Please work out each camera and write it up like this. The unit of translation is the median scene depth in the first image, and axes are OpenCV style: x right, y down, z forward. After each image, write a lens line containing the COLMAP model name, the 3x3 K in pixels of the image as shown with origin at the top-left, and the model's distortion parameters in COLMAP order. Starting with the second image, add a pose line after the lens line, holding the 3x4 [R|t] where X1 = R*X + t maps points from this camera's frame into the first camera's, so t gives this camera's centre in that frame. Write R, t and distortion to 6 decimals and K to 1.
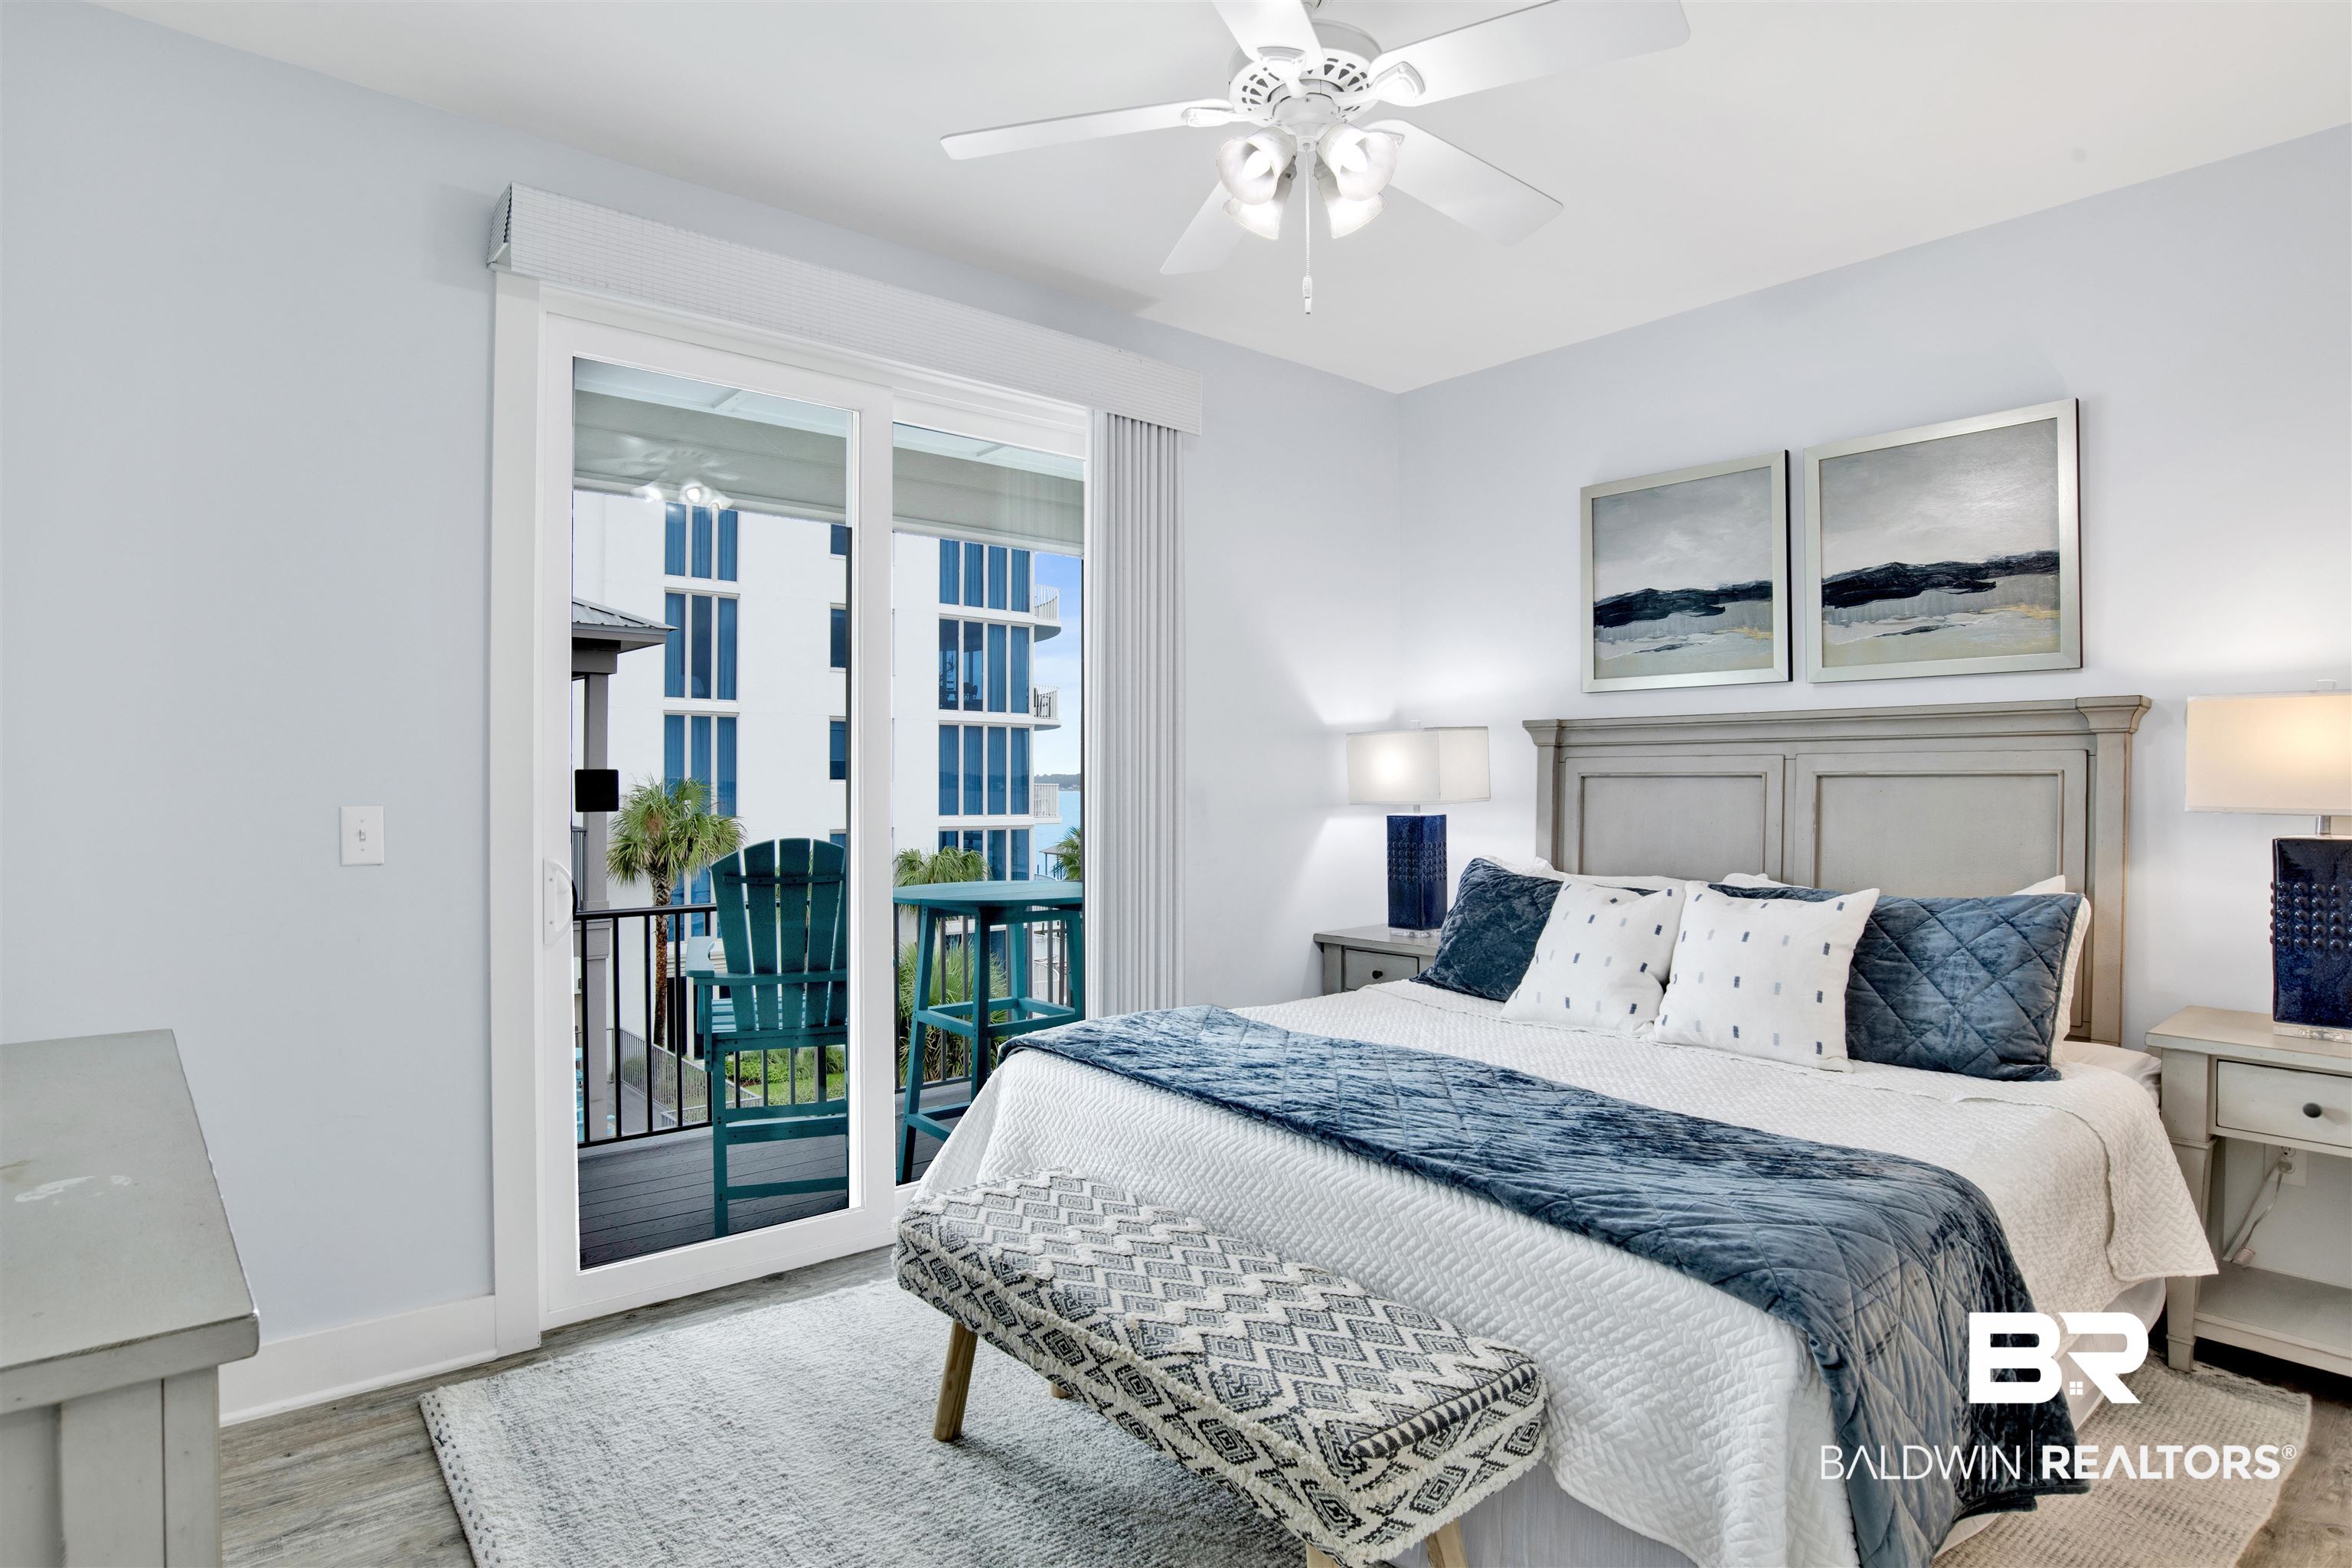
lens RADIAL K [[1264.3, 0, 1176.0], [0, 1264.3, 784.0], [0, 0, 1]] dist [-0.064442, 0.021761]
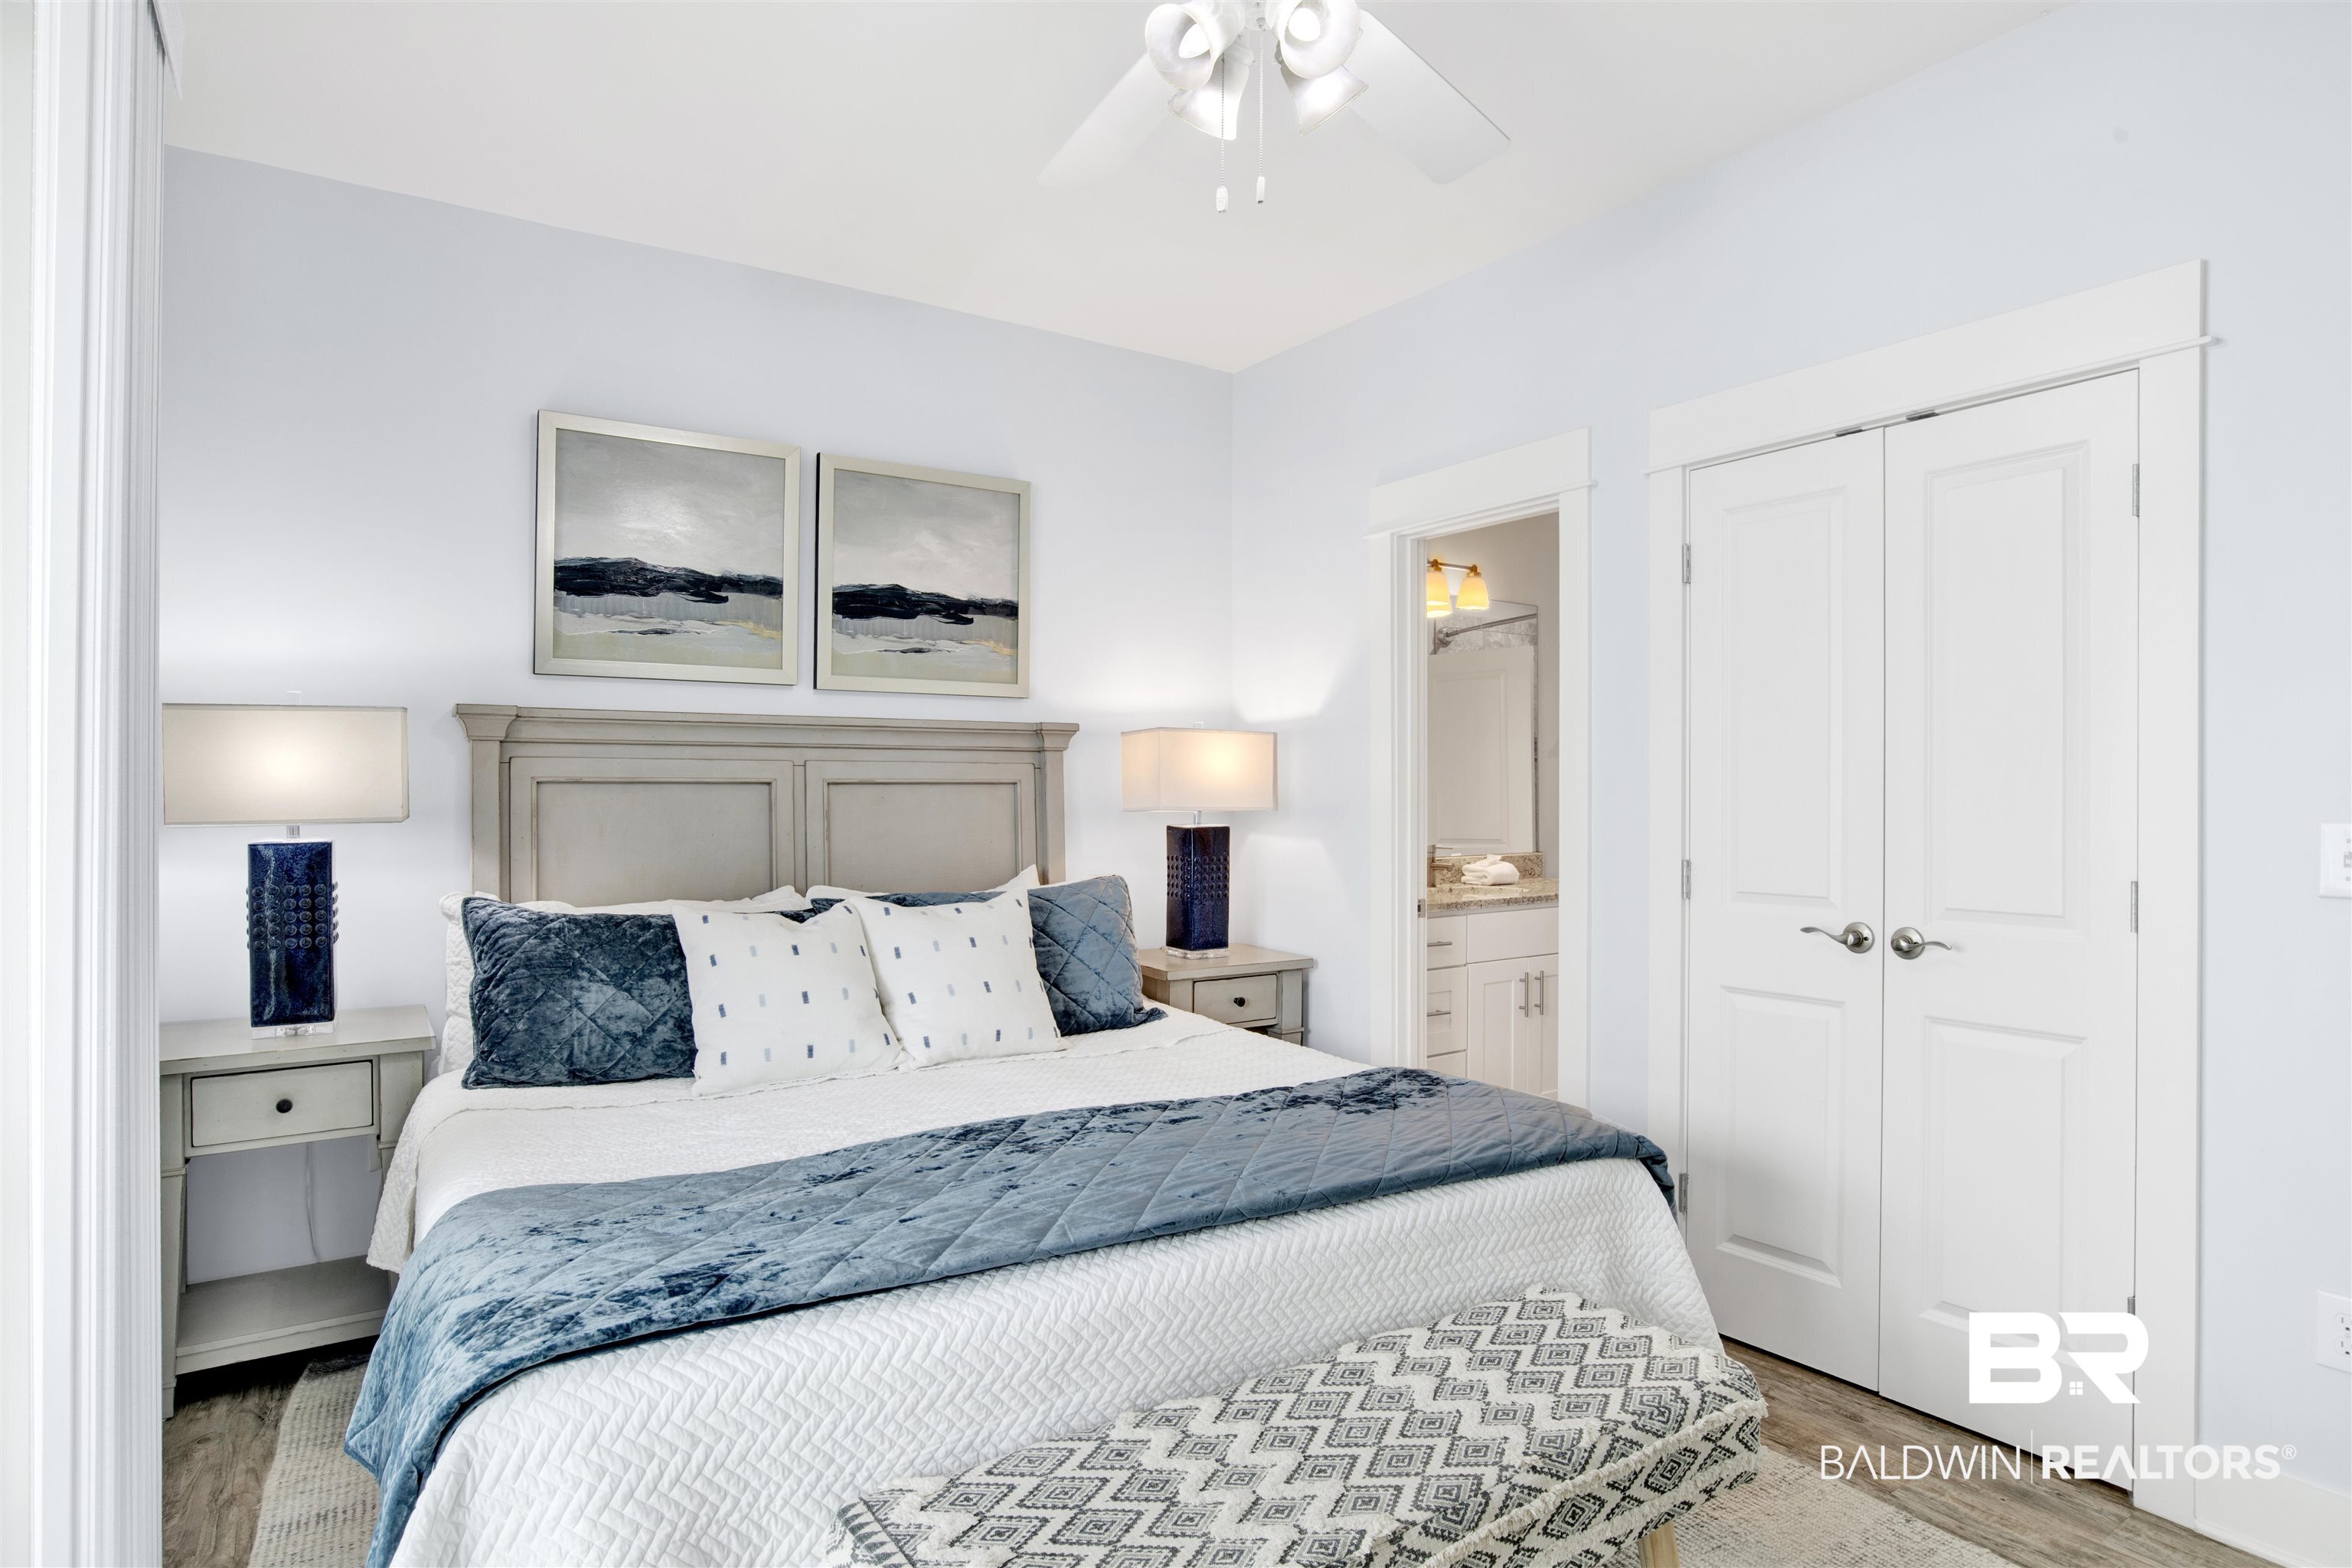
lens RADIAL K [[1264.3, 0, 1176.0], [0, 1264.3, 784.0], [0, 0, 1]] dist [-0.064442, 0.021761]
pose [[0.114705, 0.003506, 0.993393, -0.500076], [0.002660, 0.999989, -0.003837, -0.000996], [-0.993396, 0.003083, 0.114694, 0.664828]]
